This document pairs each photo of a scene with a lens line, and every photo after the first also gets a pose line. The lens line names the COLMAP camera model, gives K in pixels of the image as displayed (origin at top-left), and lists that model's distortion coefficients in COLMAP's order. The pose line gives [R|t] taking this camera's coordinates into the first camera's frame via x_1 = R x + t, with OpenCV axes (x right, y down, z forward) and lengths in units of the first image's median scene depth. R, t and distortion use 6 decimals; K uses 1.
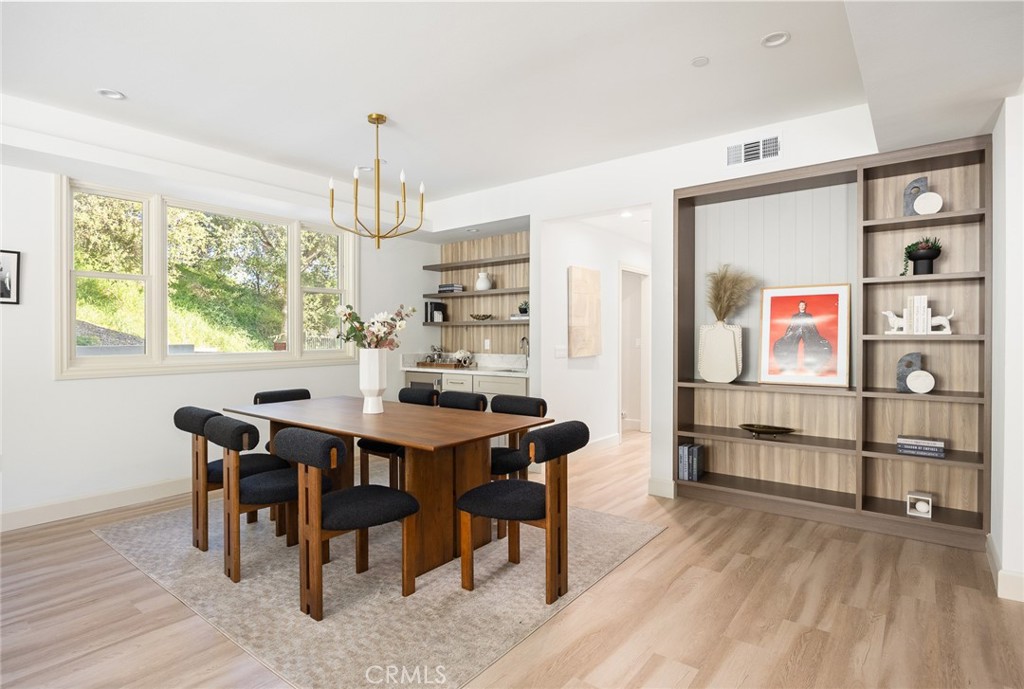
lens RADIAL K [[536.0, 0, 512.0], [0, 536.0, 341.3], [0, 0, 1]] dist [-0.005880, -0.000988]
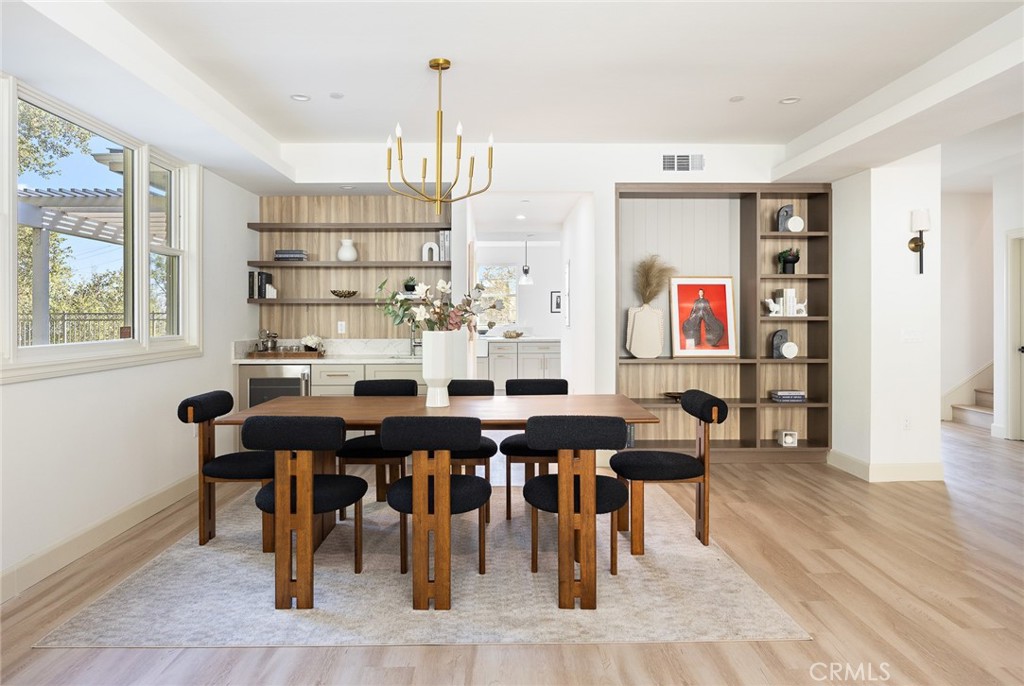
lens RADIAL K [[665.4, 0, 510.3], [0, 665.4, 321.6], [0, 0, 1]] dist [0.003106, 0.001035]
pose [[0.775849, -0.002715, 0.630912, -0.700360], [0.005687, 0.999980, -0.002691, 0.001398], [-0.630893, 0.005676, 0.775849, 0.081941]]
